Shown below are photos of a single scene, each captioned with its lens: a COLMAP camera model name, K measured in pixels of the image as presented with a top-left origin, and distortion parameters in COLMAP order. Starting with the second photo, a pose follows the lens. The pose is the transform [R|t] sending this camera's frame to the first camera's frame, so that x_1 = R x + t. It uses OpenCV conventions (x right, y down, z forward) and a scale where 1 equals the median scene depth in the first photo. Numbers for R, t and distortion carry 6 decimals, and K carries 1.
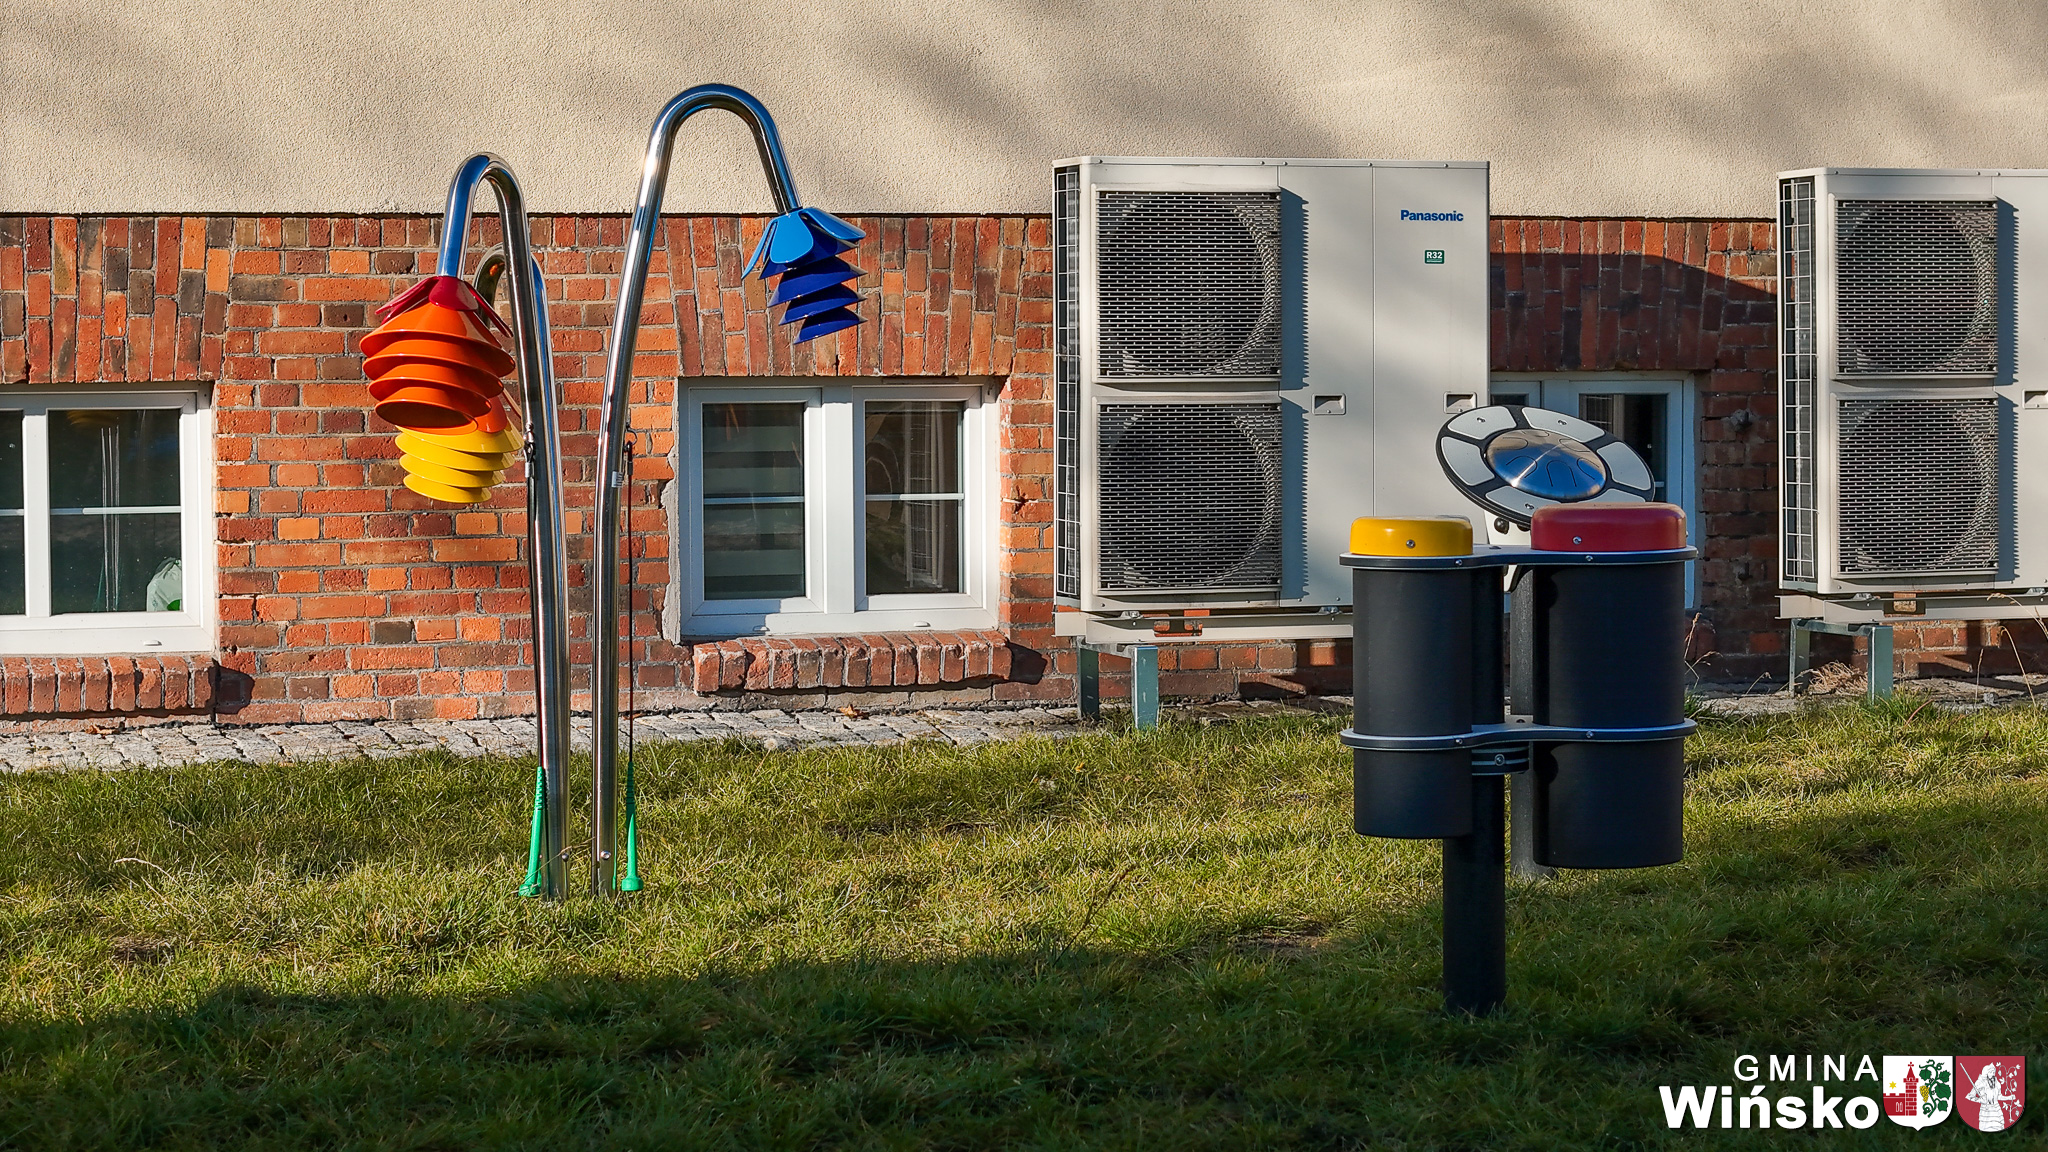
lens RADIAL K [[4248.2, 0, 1024.0], [0, 4248.2, 576.0], [0, 0, 1]] dist [-0.210683, 0.600124]
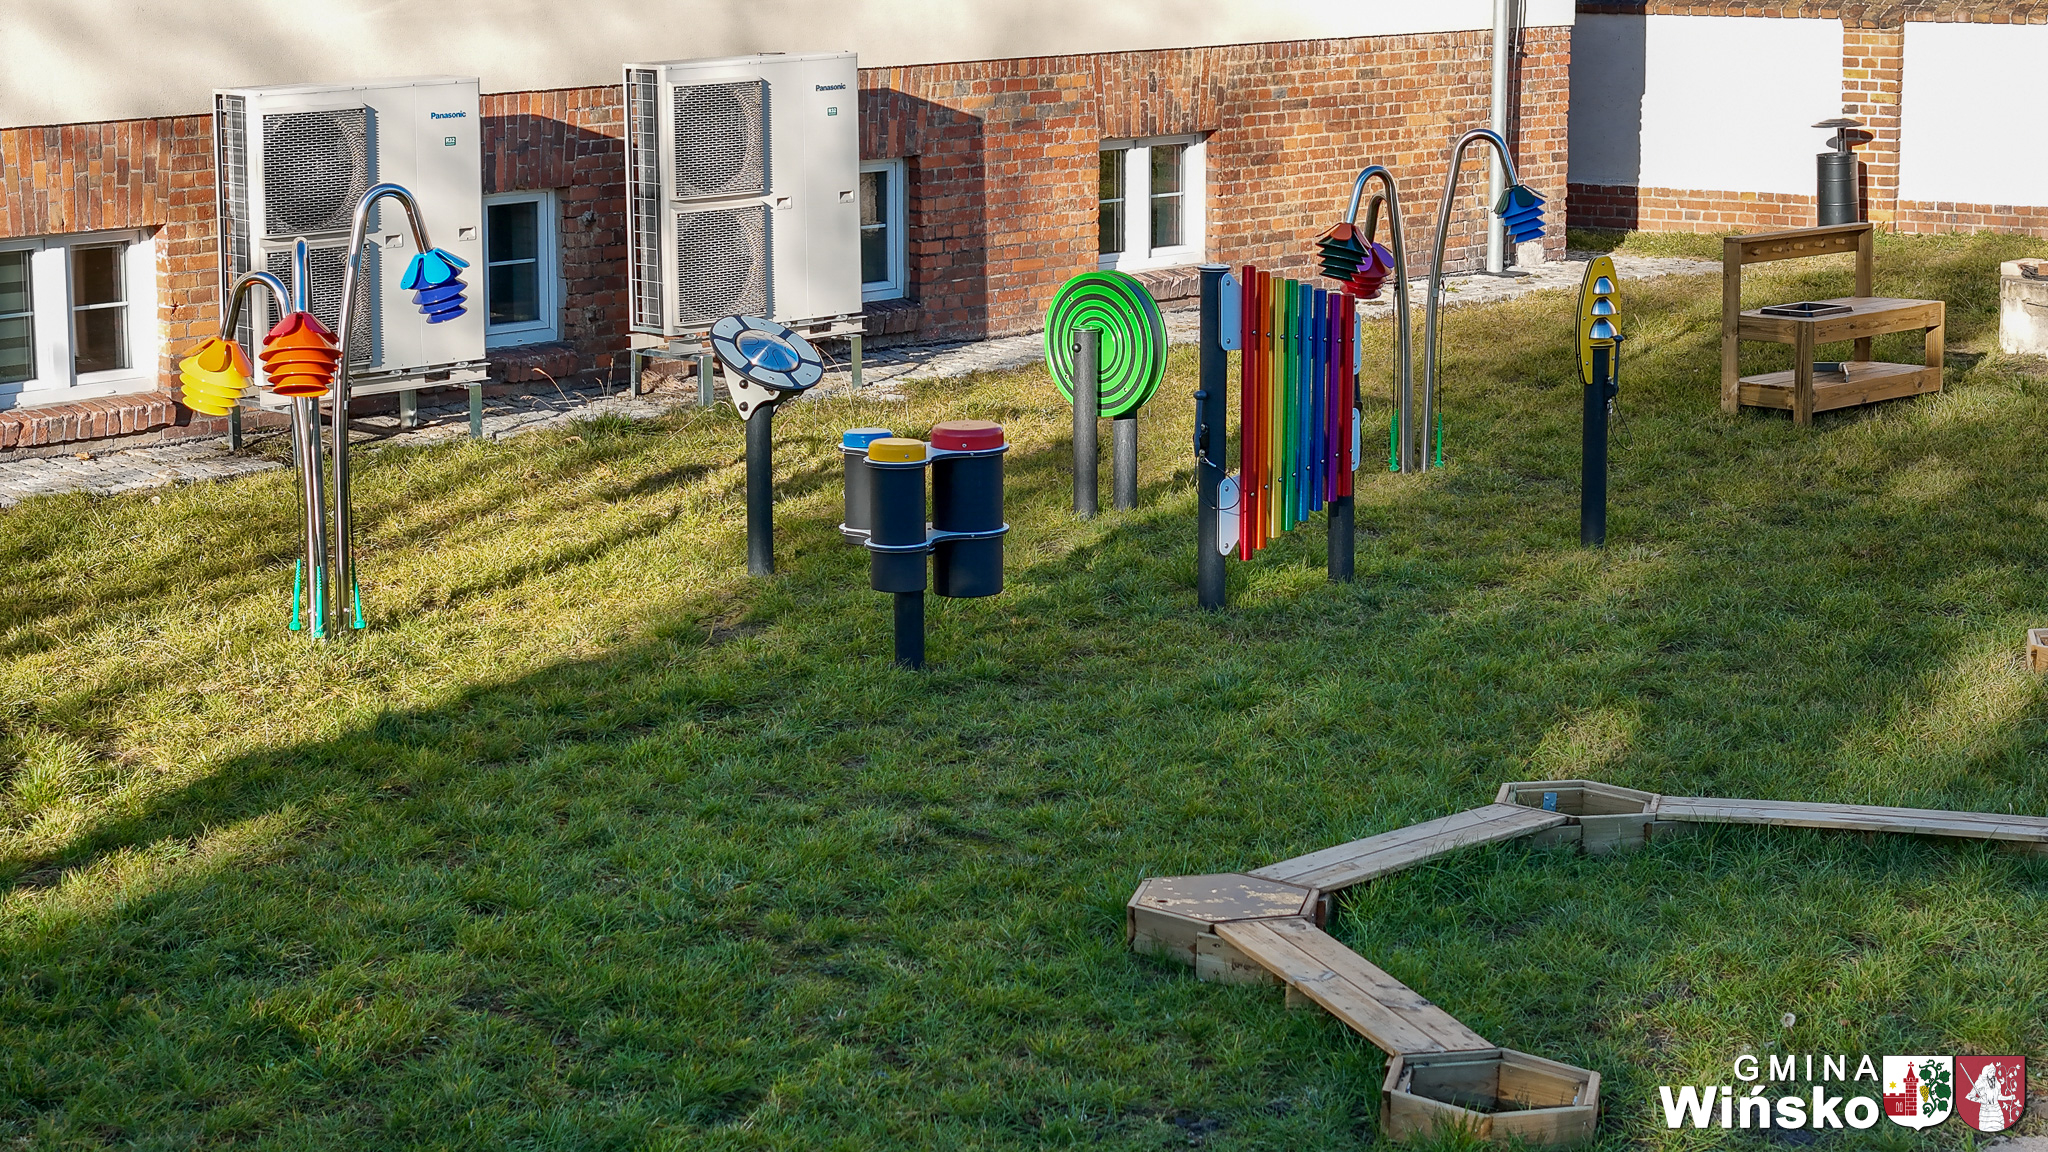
lens RADIAL K [[4056.0, 0, 1024.0], [0, 4056.0, 576.0], [0, 0, 1]] dist [-0.096477, 0.104655]
pose [[0.891025, -0.080321, 0.446791, -0.393733], [0.021482, 0.990580, 0.135237, -0.114256], [-0.453445, -0.110902, 0.884358, -0.427603]]
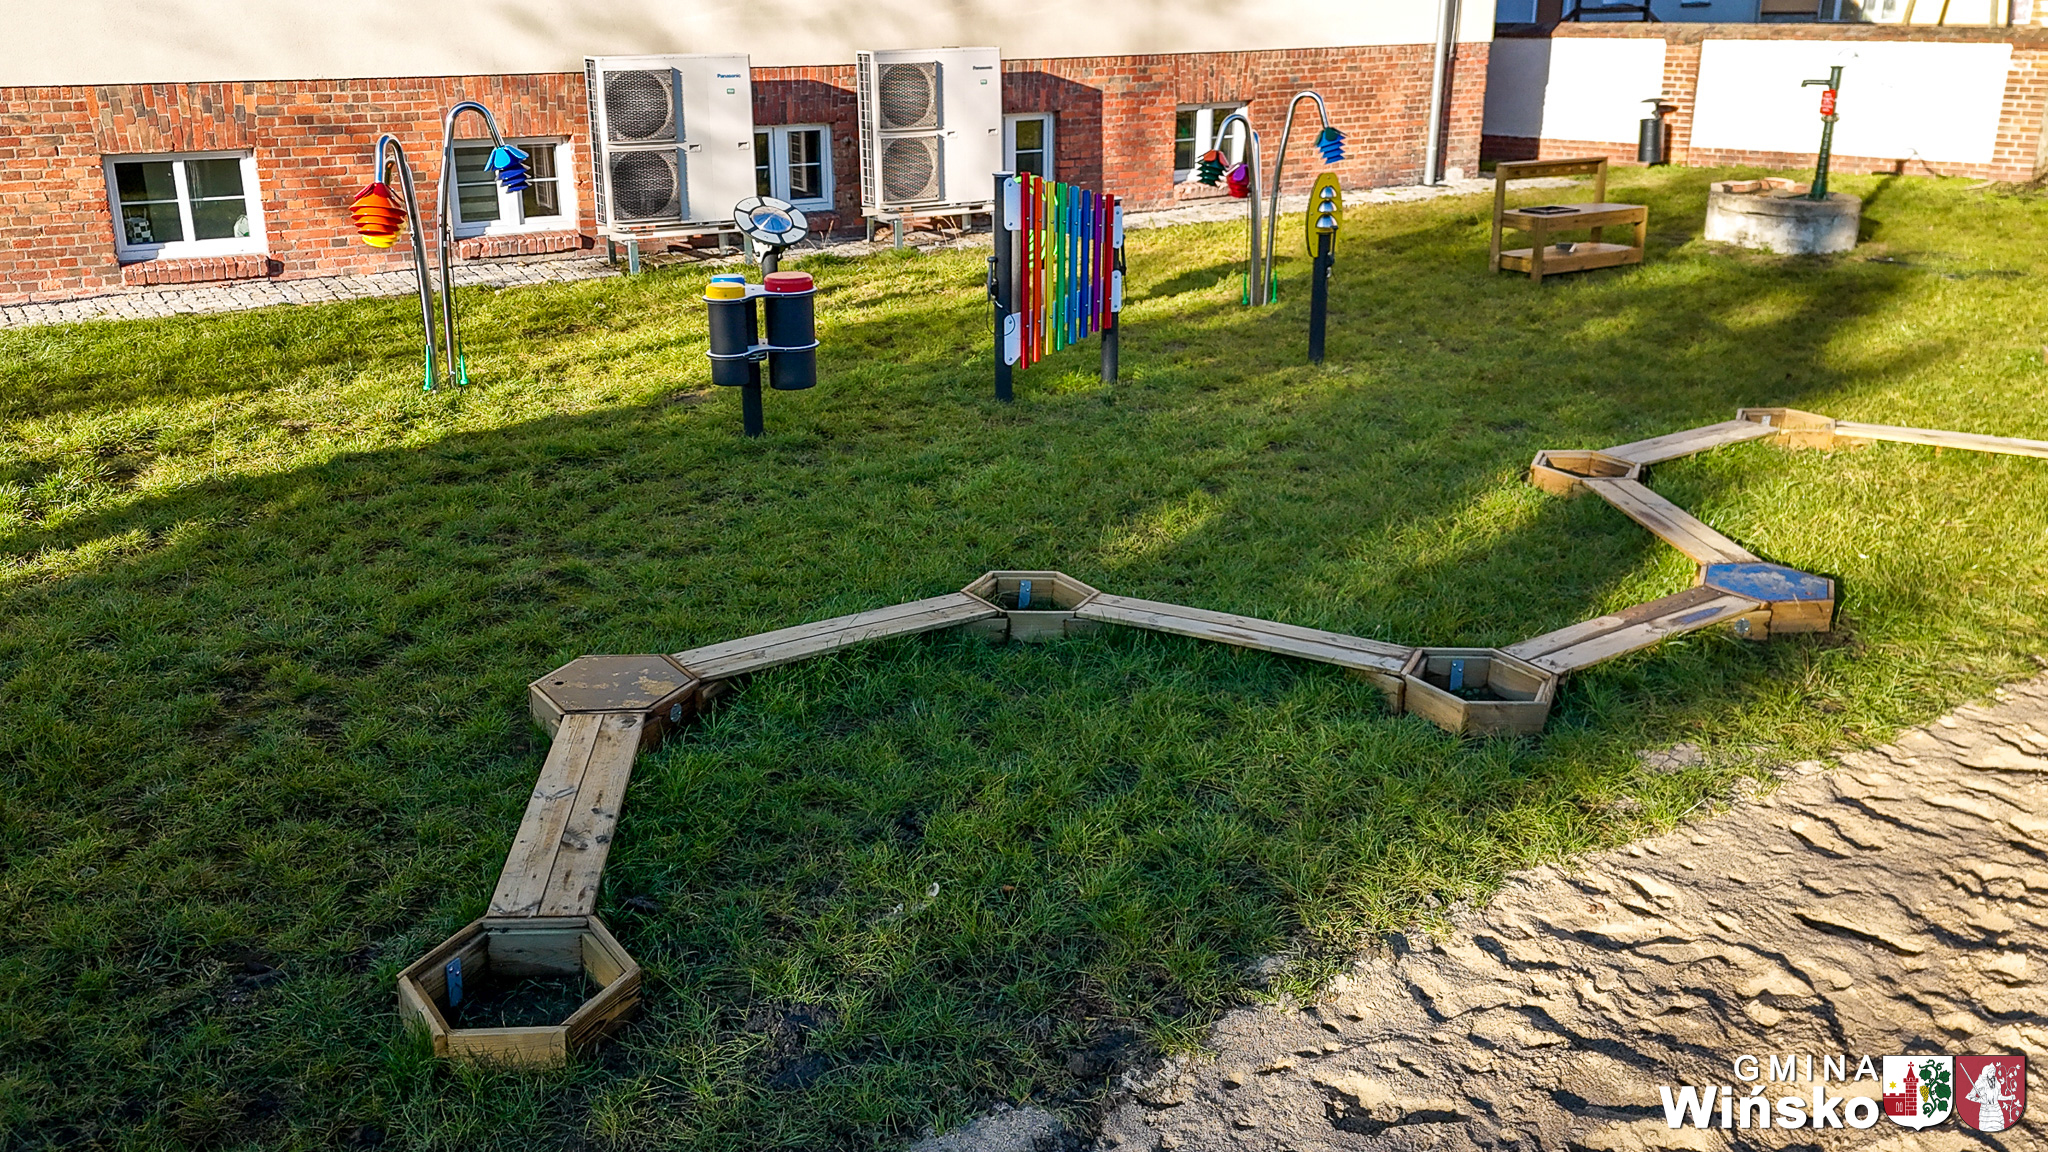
lens RADIAL K [[1693.8, 0, 994.4], [0, 1693.8, 518.6], [0, 0, 1]] dist [0.124765, -0.196757]
pose [[0.971587, -0.068491, 0.226558, -0.006777], [0.009761, 0.967996, 0.250777, -0.084204], [-0.236483, -0.241440, 0.941160, -0.146798]]
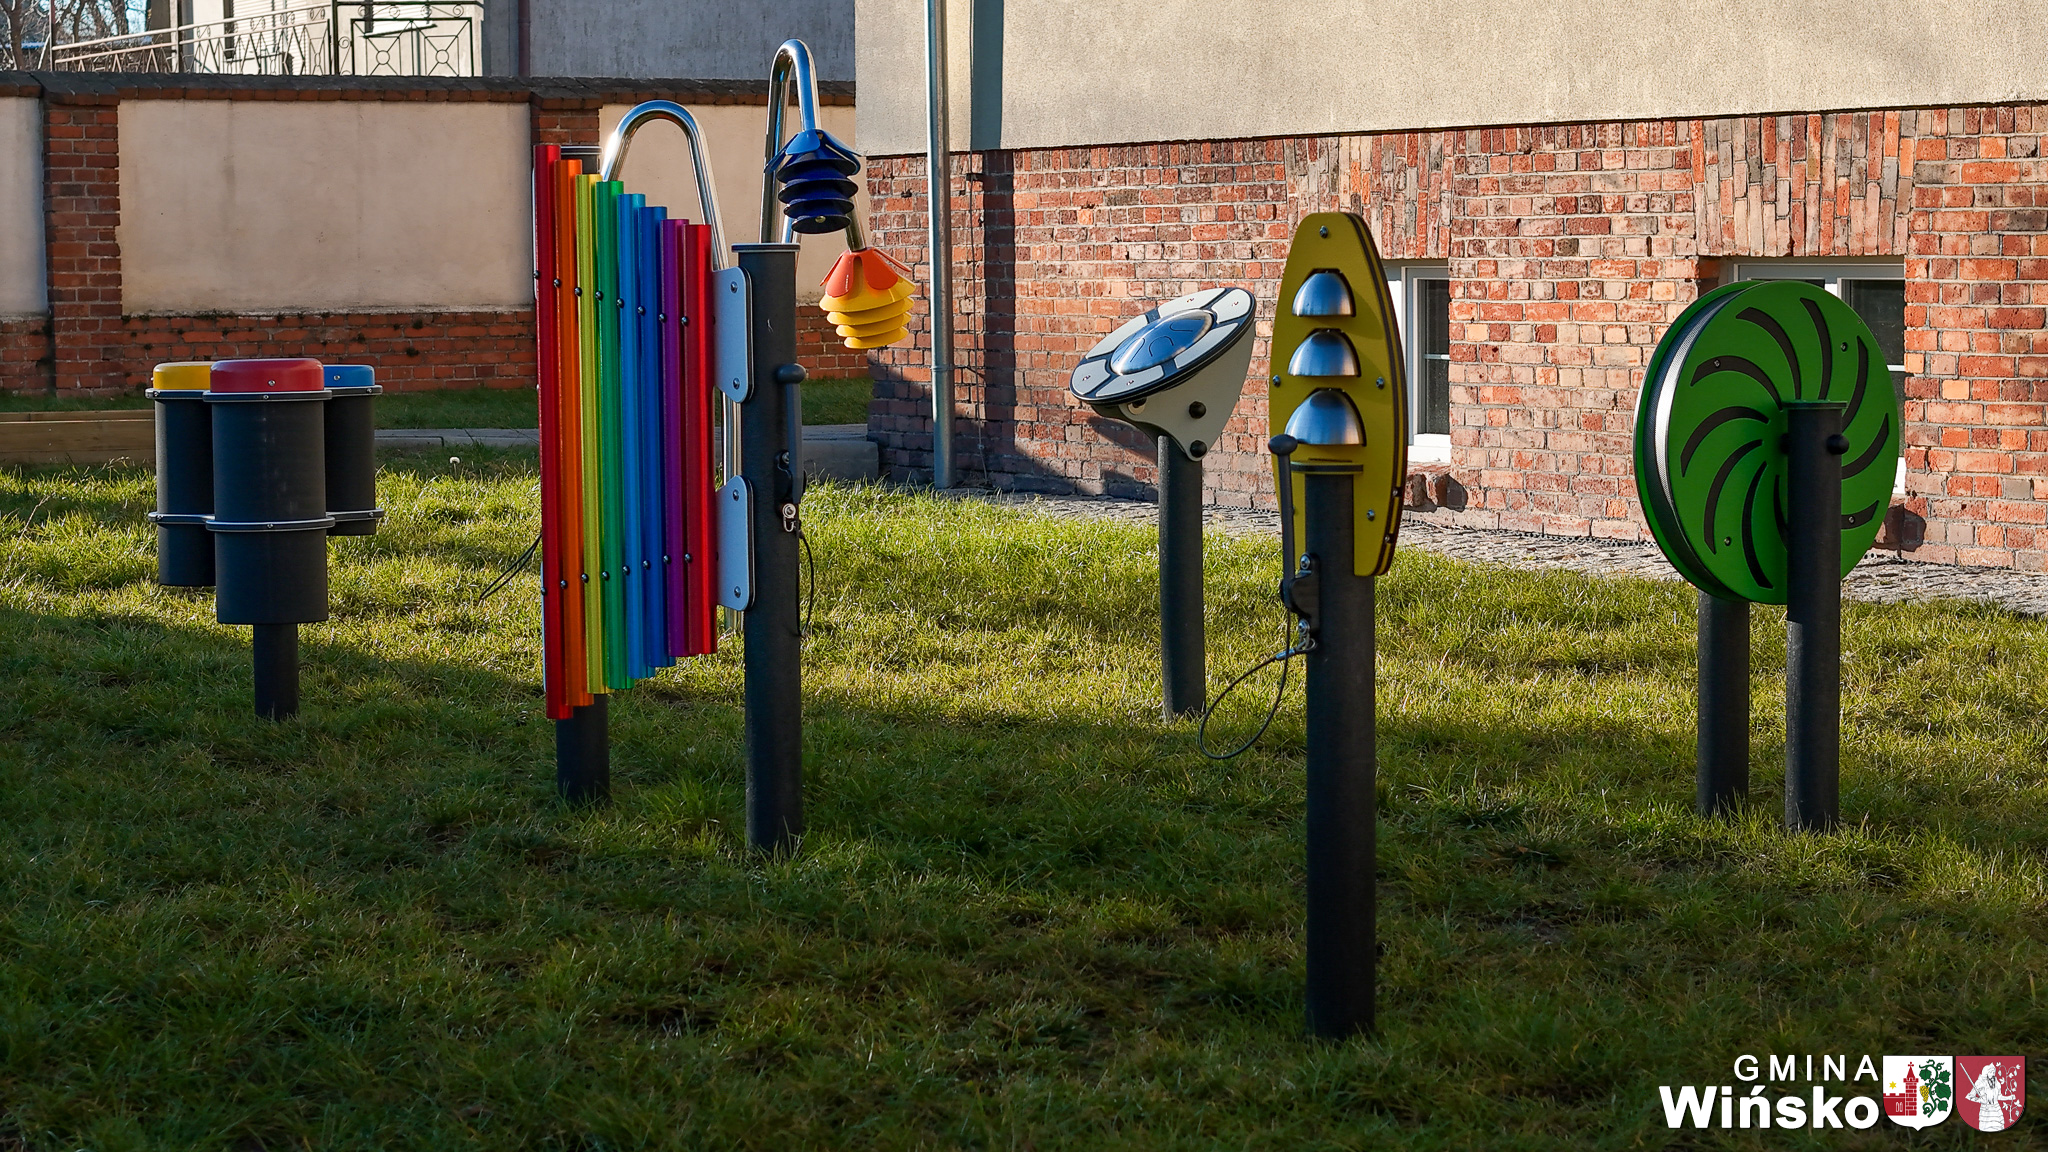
lens RADIAL K [[4248.2, 0, 1024.0], [0, 4248.2, 576.0], [0, 0, 1]] dist [-0.210683, 0.600124]
pose [[0.263592, 0.078519, -0.961433, 0.810636], [-0.042228, 0.996665, 0.069819, -0.028624], [0.963709, 0.022196, 0.266029, 0.463268]]
